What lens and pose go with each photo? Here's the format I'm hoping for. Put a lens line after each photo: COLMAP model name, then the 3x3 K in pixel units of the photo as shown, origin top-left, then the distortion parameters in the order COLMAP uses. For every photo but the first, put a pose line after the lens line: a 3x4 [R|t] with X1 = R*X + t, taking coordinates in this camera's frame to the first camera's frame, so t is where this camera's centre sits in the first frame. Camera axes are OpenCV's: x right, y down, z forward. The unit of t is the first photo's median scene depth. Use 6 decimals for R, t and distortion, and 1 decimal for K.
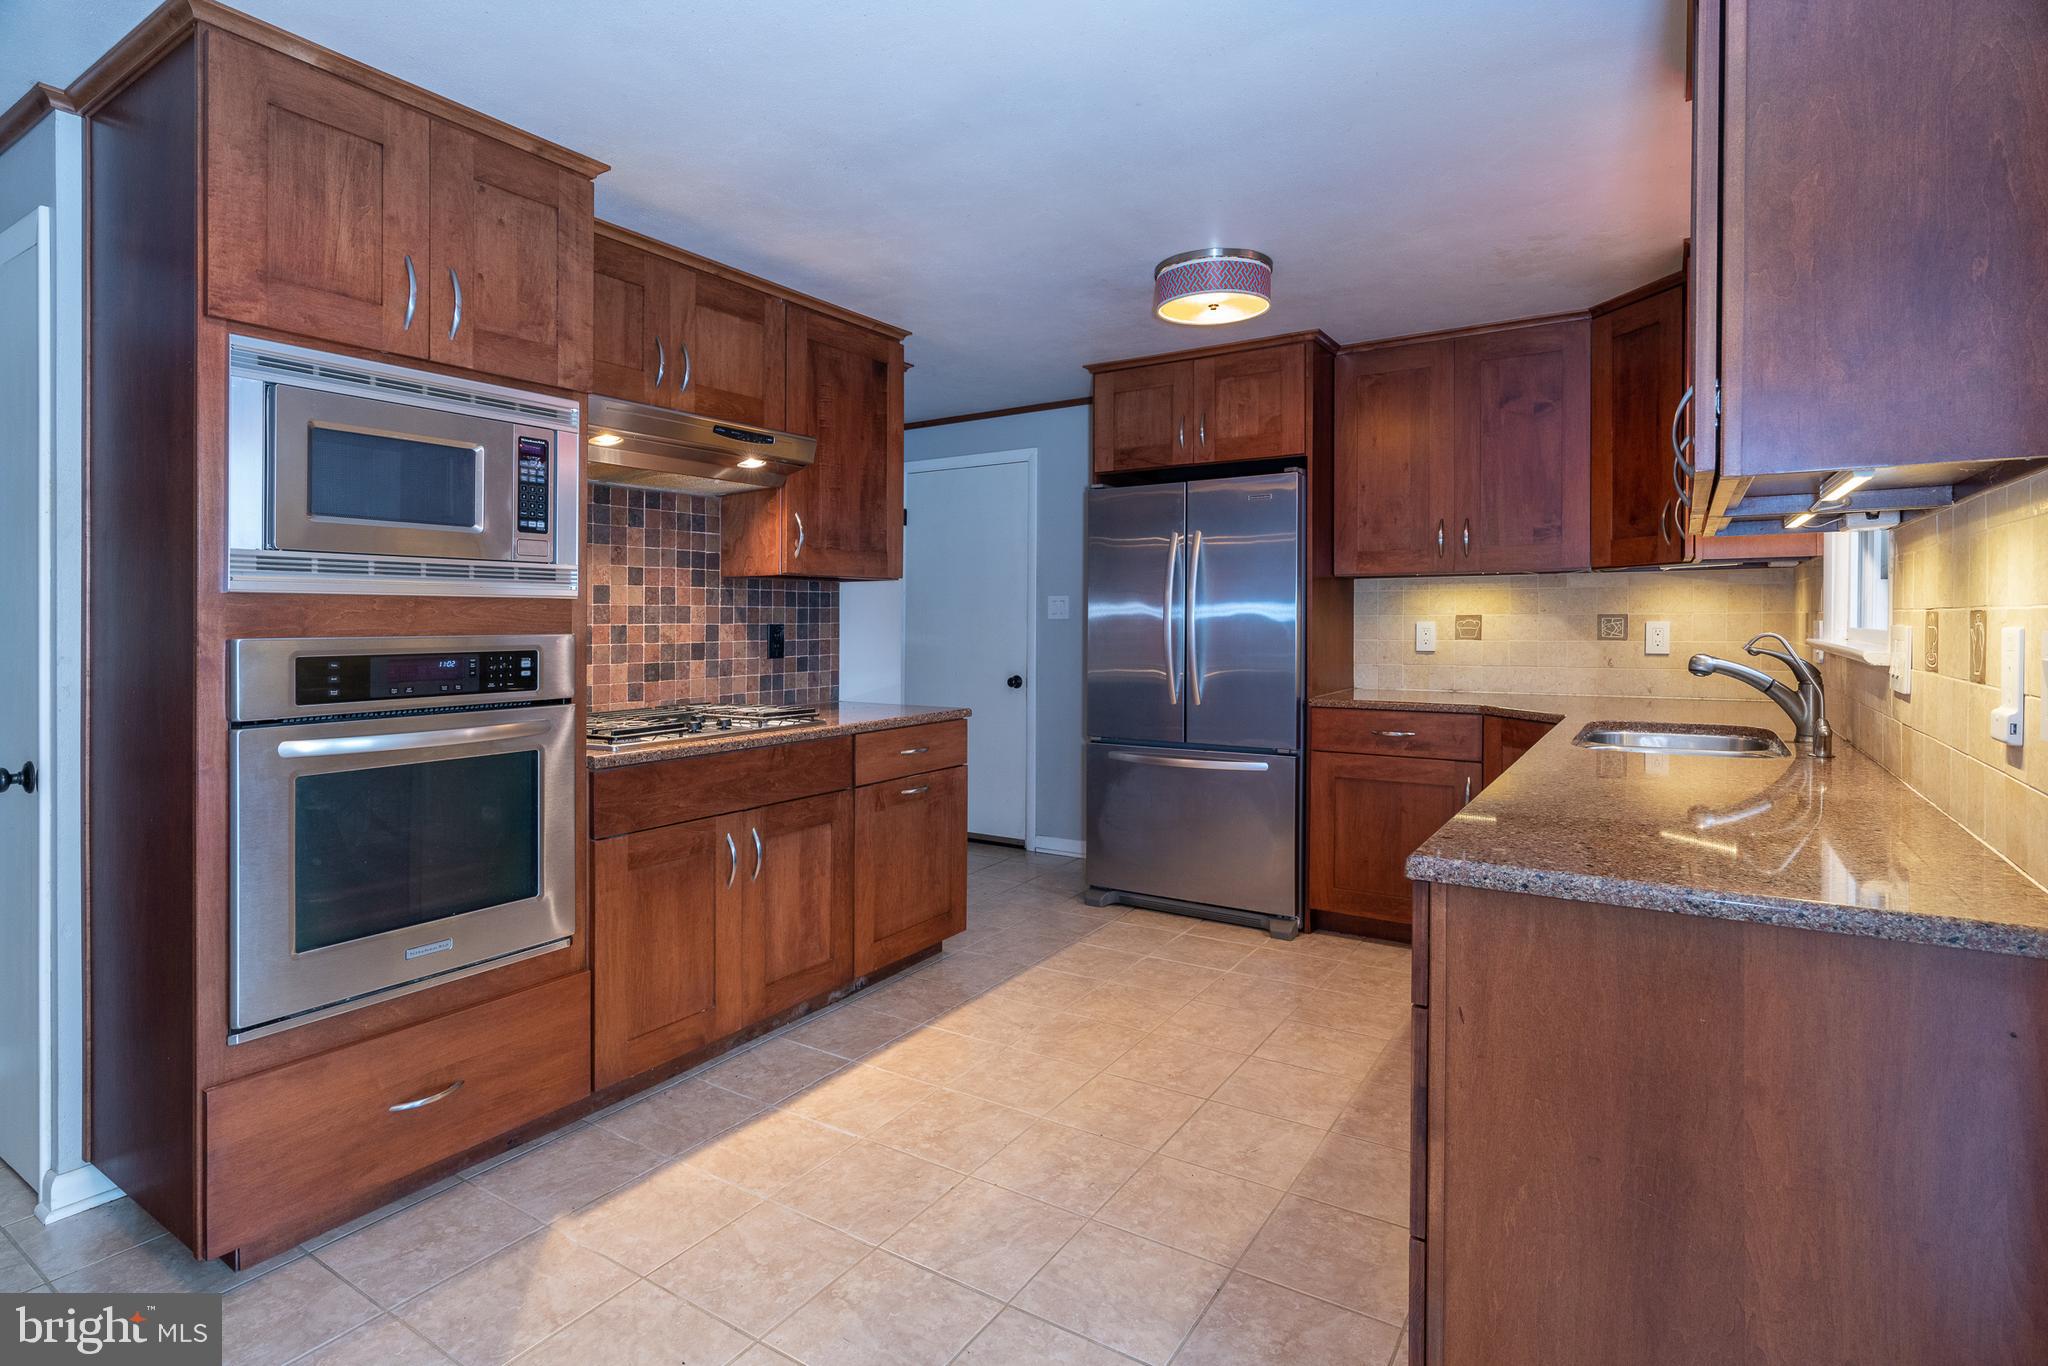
lens RADIAL K [[1014.3, 0, 1043.5], [0, 1014.3, 622.7], [0, 0, 1]] dist [-0.012856, 0.003882]
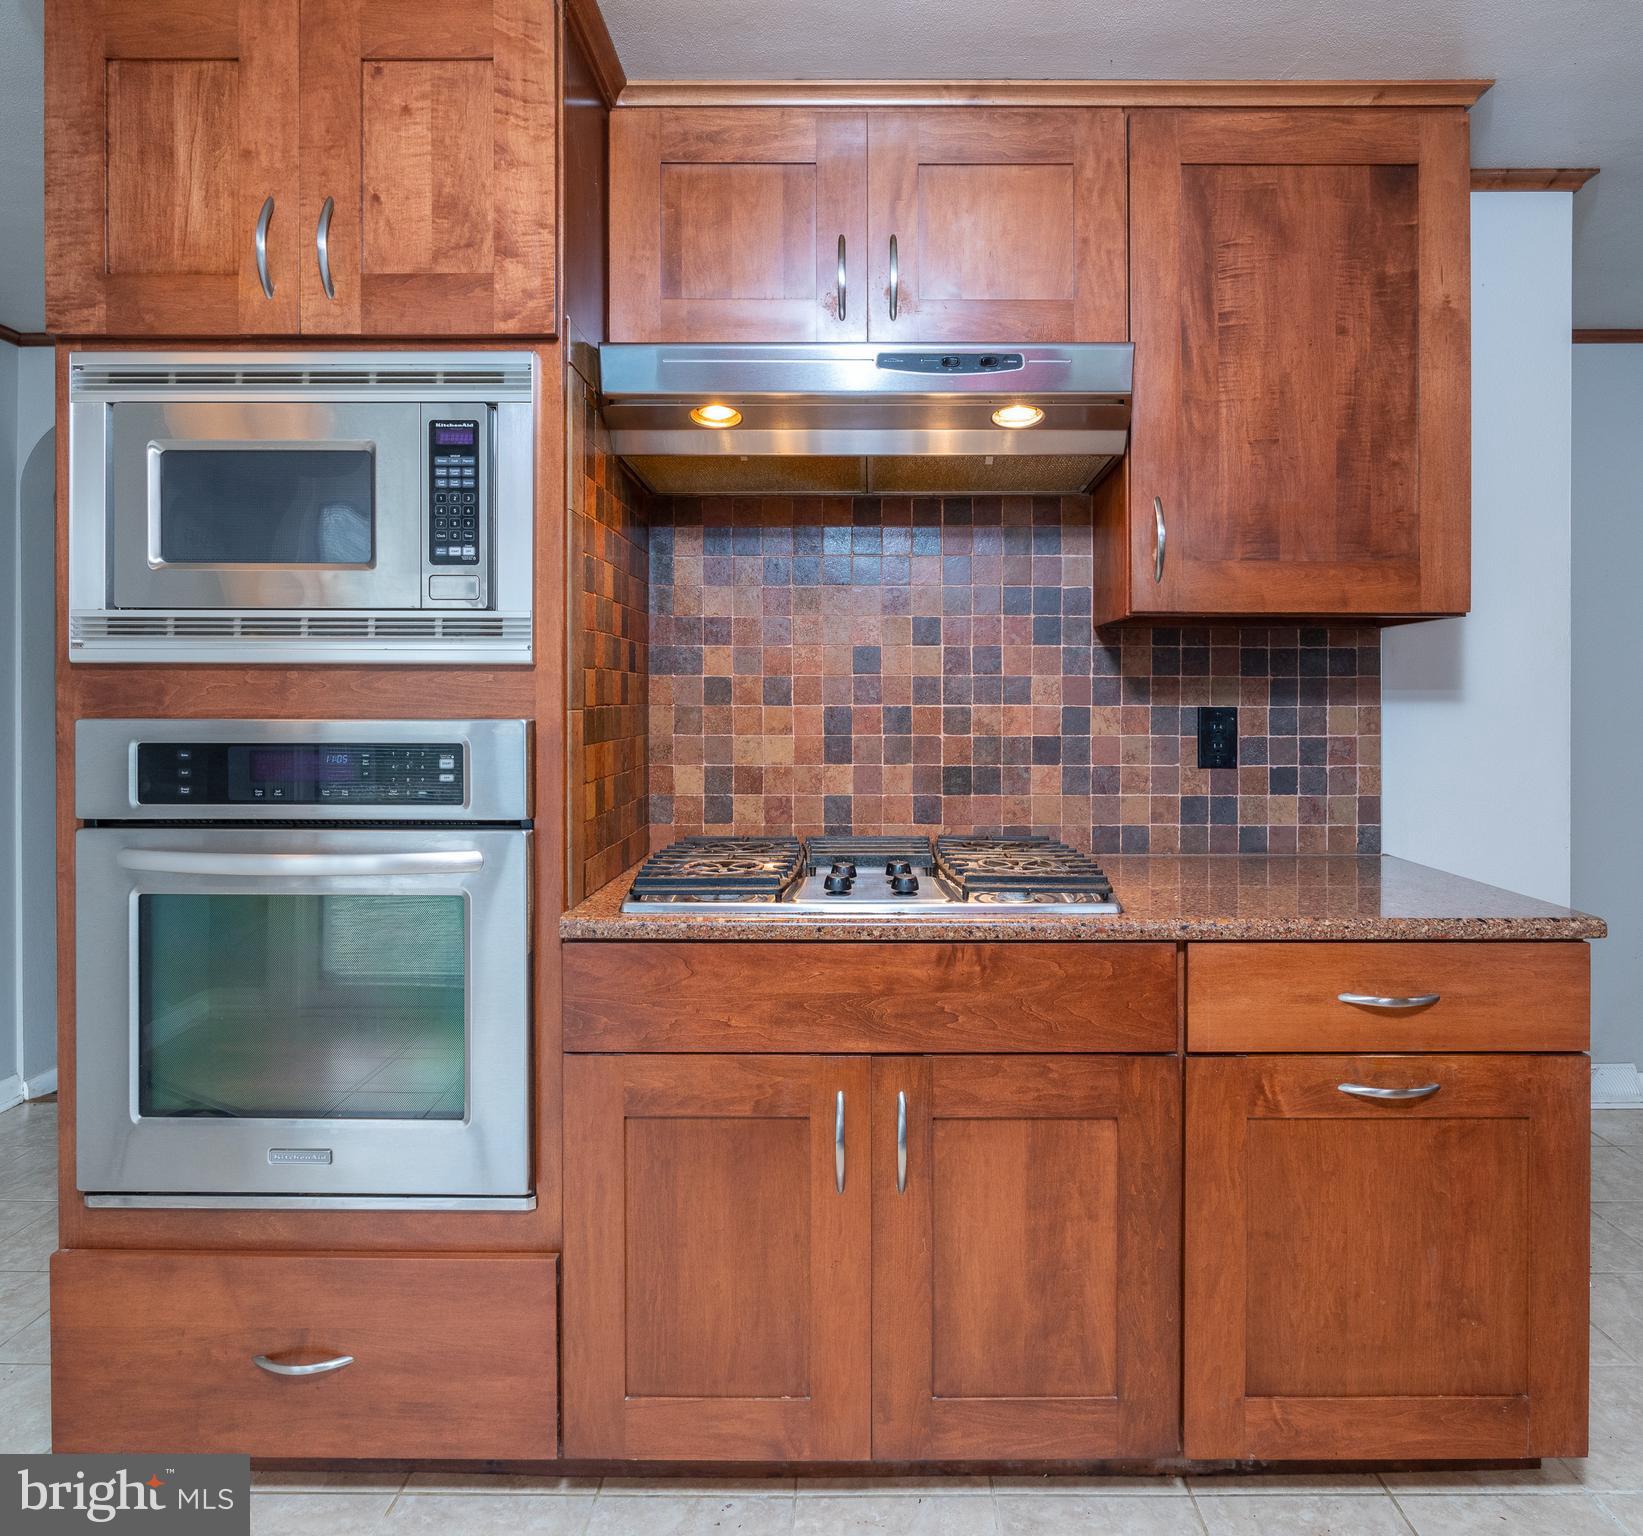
lens RADIAL K [[1068.7, 0, 819.8], [0, 1068.7, 693.3], [0, 0, 1]] dist [-0.011195, 0.005656]
pose [[0.525442, -0.001775, -0.850827, 0.163377], [-0.005769, 0.999967, -0.005649, -0.002211], [0.850810, 0.007877, 0.525415, 0.656046]]
